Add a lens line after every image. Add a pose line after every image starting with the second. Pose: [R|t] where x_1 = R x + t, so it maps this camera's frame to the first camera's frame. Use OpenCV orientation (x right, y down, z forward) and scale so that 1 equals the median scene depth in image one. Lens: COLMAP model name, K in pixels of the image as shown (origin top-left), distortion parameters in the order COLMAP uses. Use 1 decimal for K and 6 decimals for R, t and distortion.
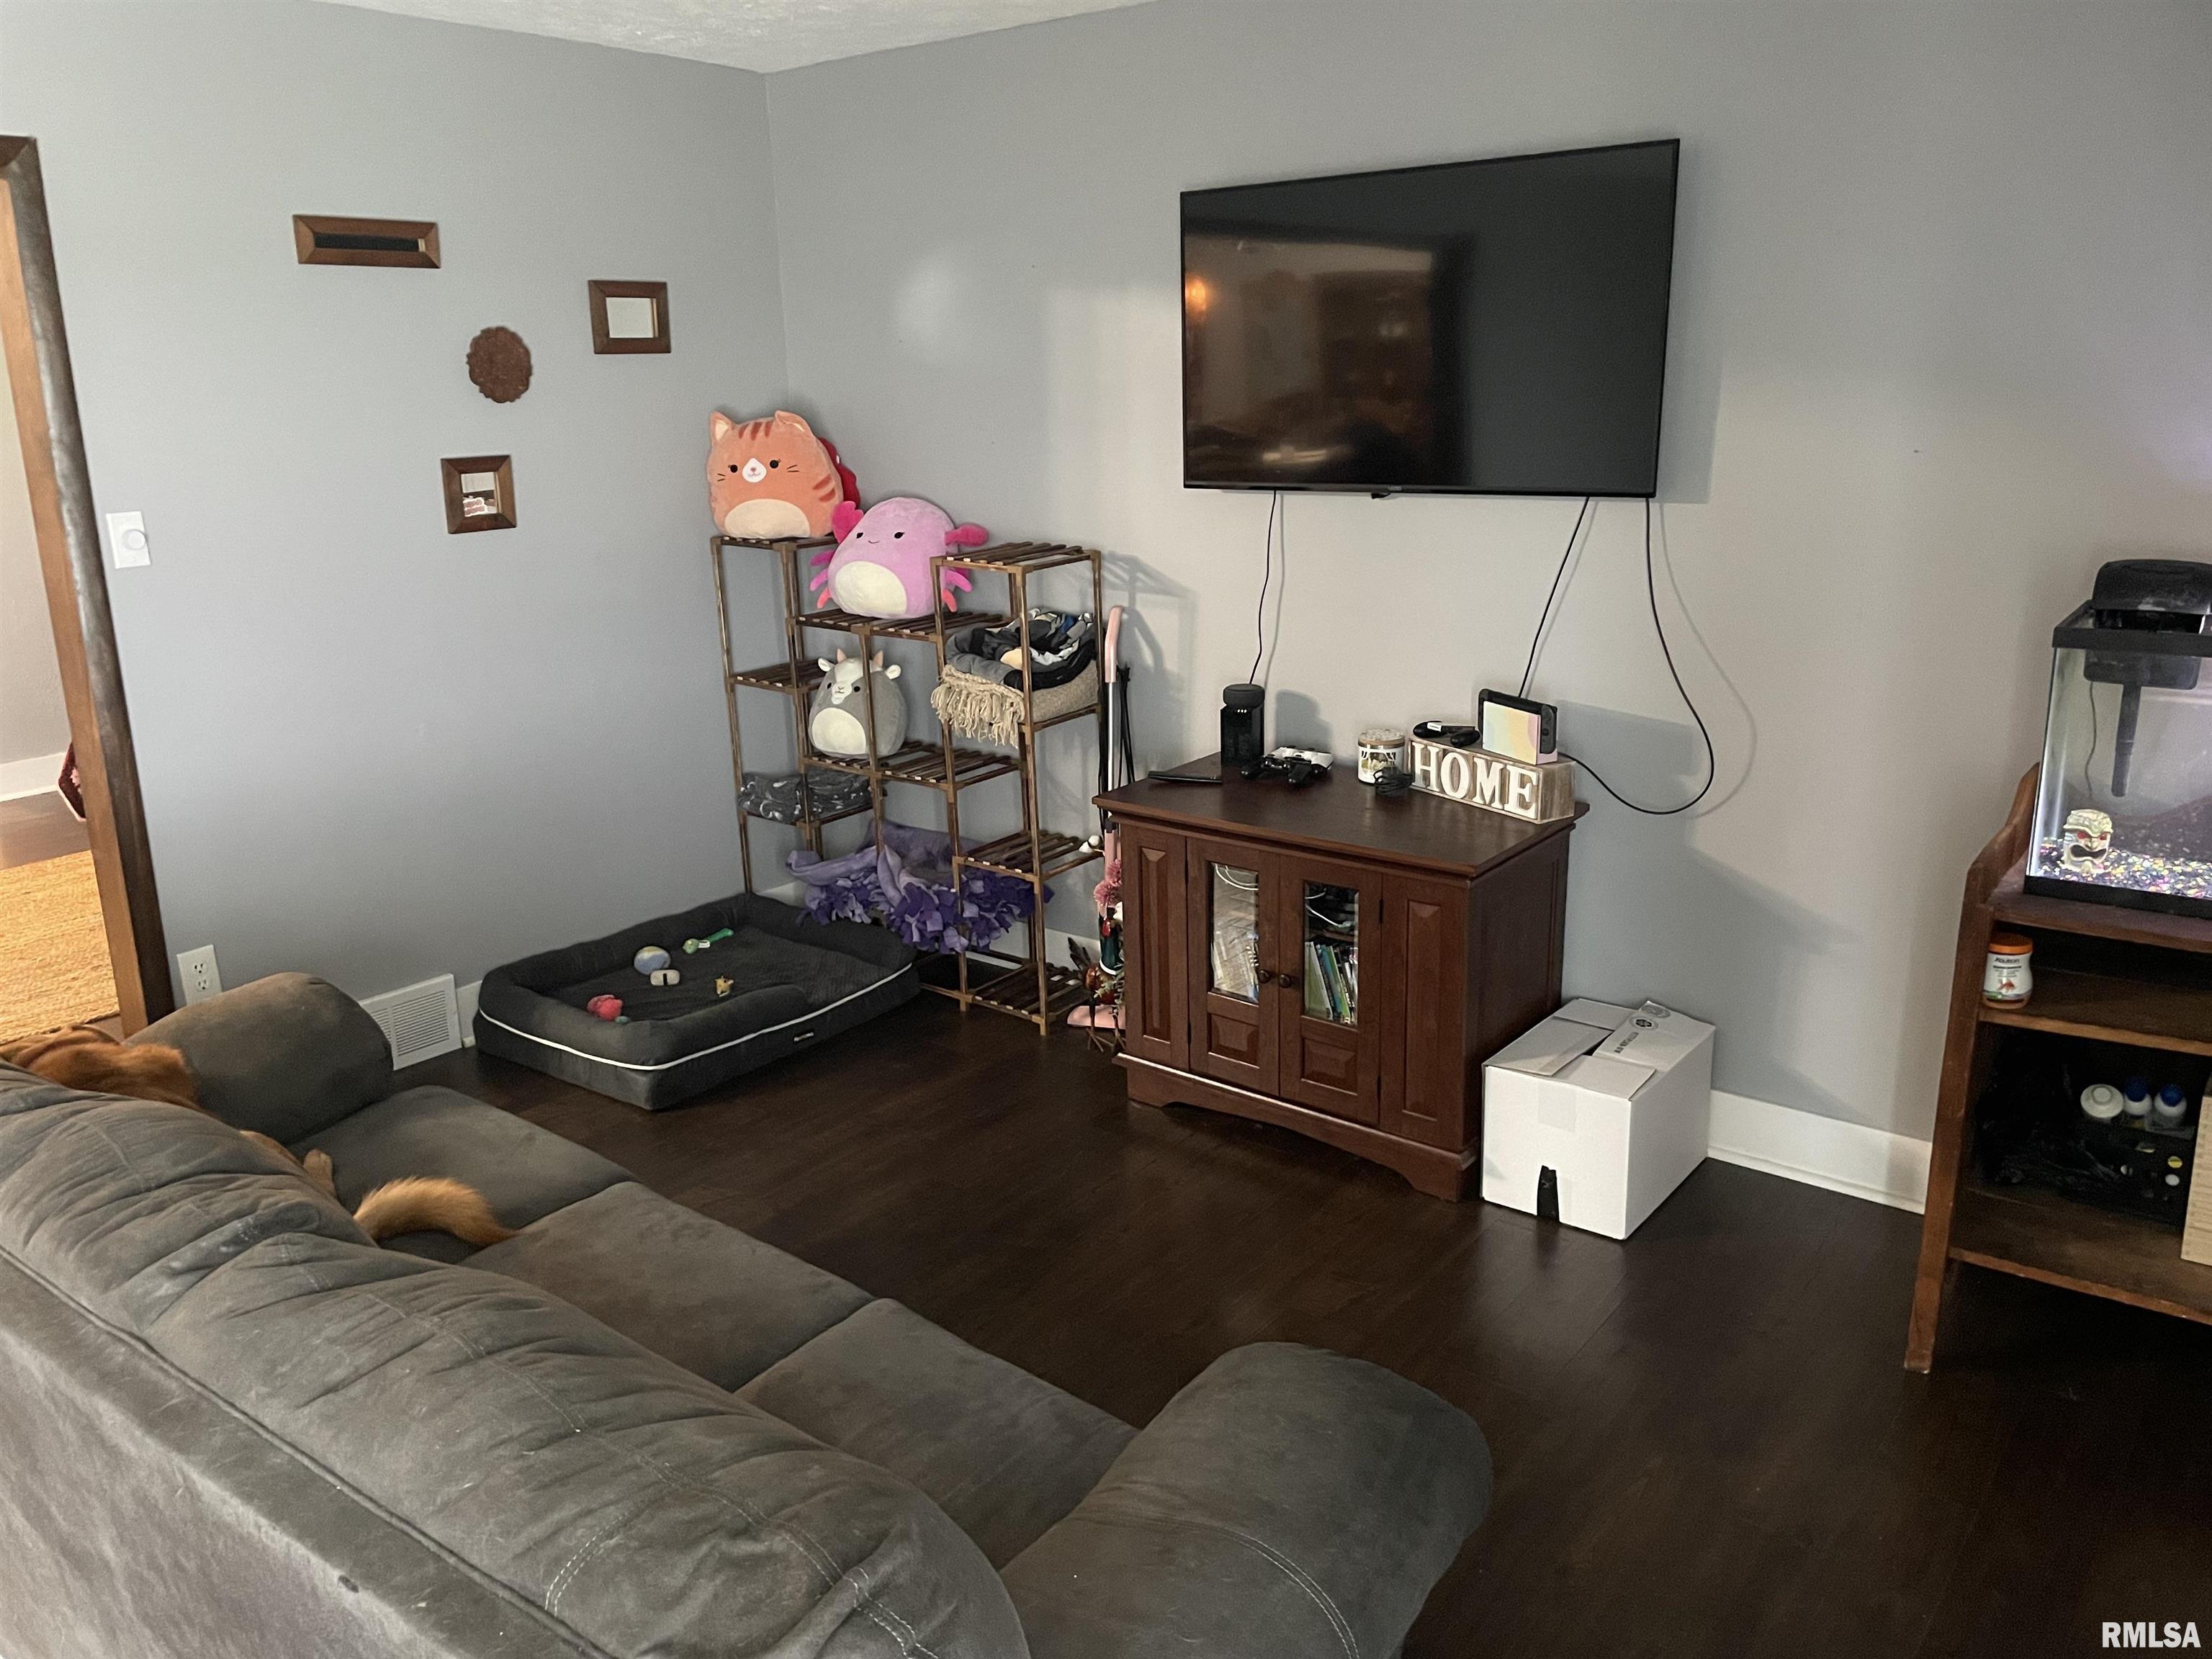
lens RADIAL K [[1658.9, 0, 1106.0], [0, 1658.9, 829.5], [0, 0, 1]] dist [-0.003950, -0.004277]
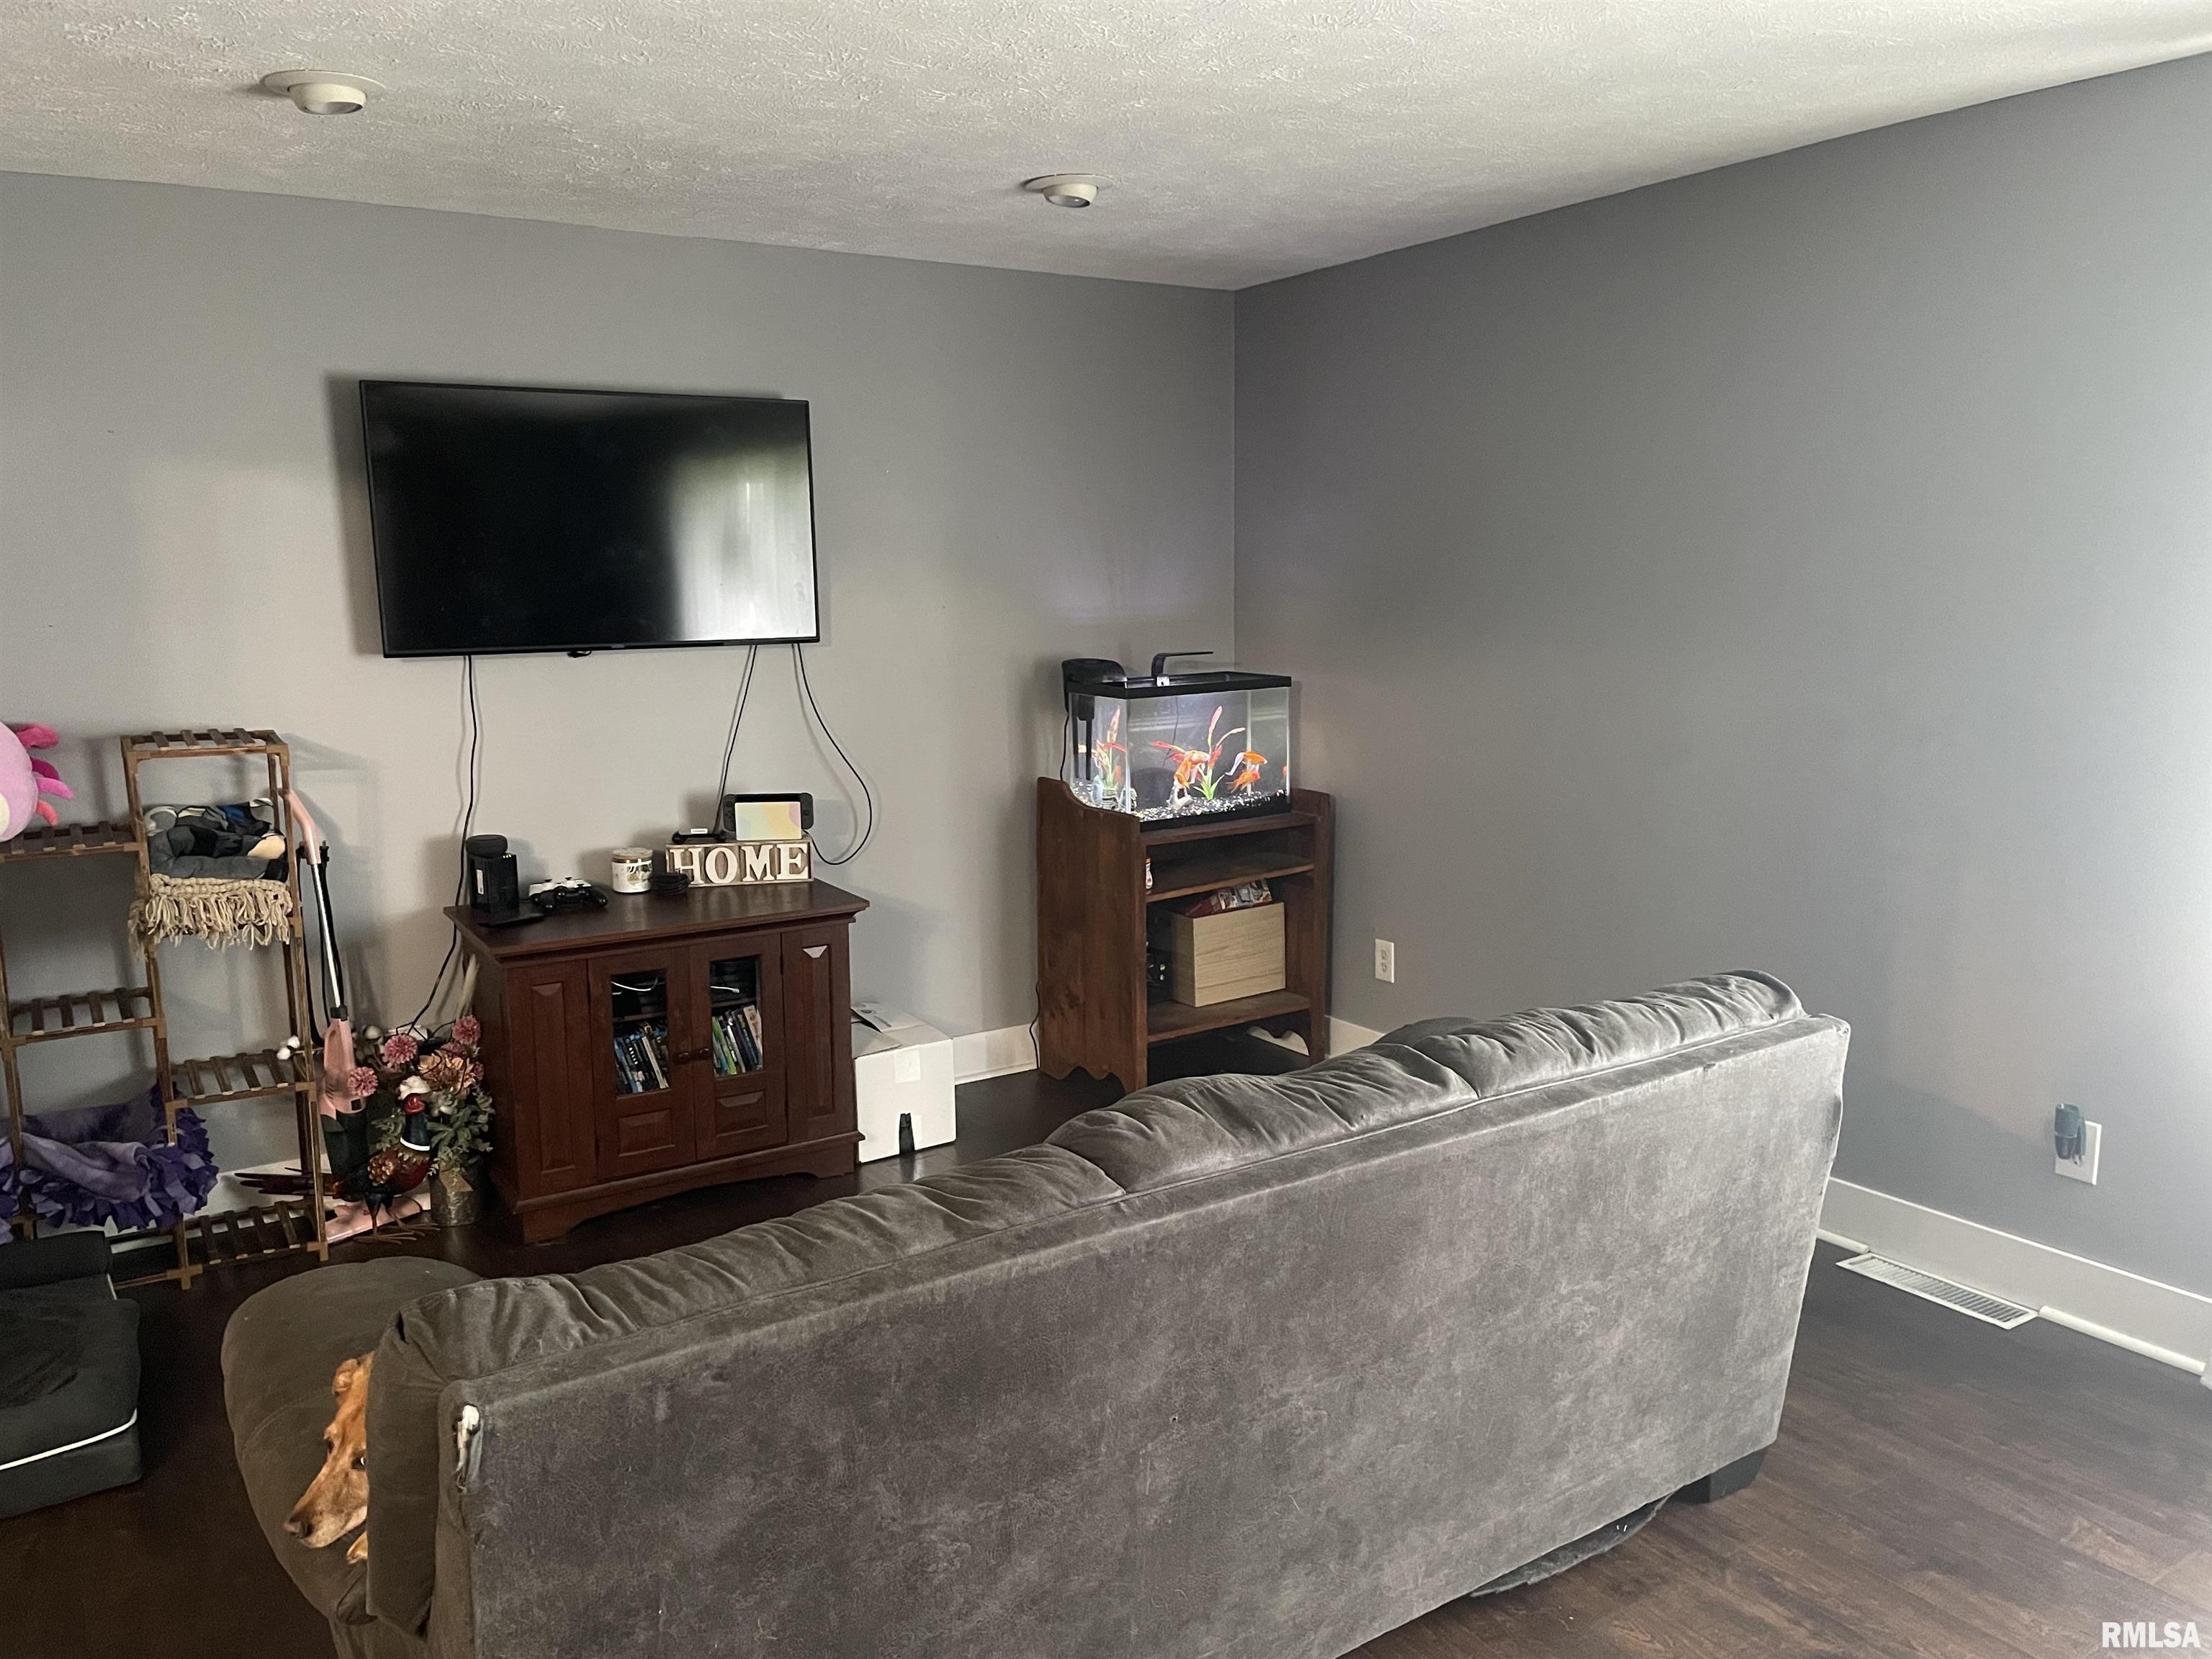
lens RADIAL K [[1693.3, 0, 1106.0], [0, 1693.3, 829.5], [0, 0, 1]] dist [0.005288, 0.002298]
pose [[0.288249, -0.126098, 0.949216, -0.922972], [0.250997, 0.966580, 0.052185, -0.053132], [-0.924074, 0.223208, 0.310266, 0.325581]]
